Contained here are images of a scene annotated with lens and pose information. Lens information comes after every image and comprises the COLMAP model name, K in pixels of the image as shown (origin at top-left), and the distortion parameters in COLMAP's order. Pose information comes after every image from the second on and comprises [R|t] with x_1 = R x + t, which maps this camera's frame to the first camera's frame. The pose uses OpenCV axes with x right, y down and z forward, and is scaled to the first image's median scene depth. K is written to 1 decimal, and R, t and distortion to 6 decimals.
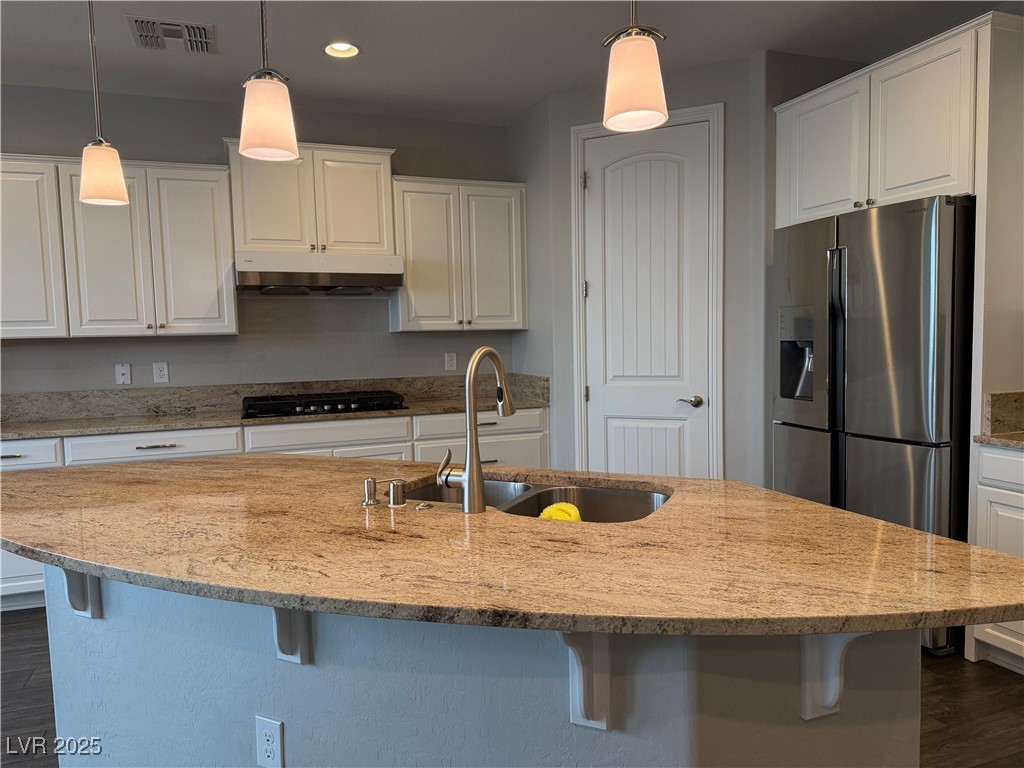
lens RADIAL K [[737.1, 0, 516.0], [0, 737.1, 390.9], [0, 0, 1]] dist [0.096526, -0.092398]
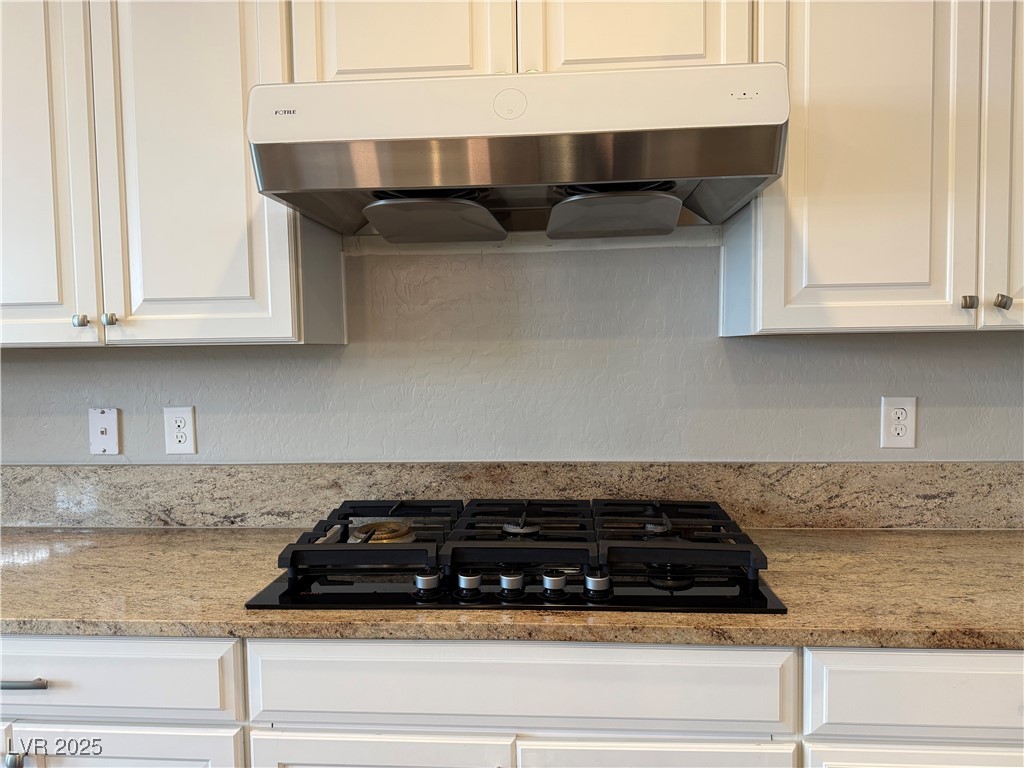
lens RADIAL K [[737.1, 0, 518.1], [0, 737.1, 389.0], [0, 0, 1]] dist [0.096526, -0.092398]
pose [[0.914321, 0.031221, -0.403786, -0.123443], [-0.035591, 0.999361, -0.003321, -0.053596], [0.403424, 0.017407, 0.914848, 0.684891]]
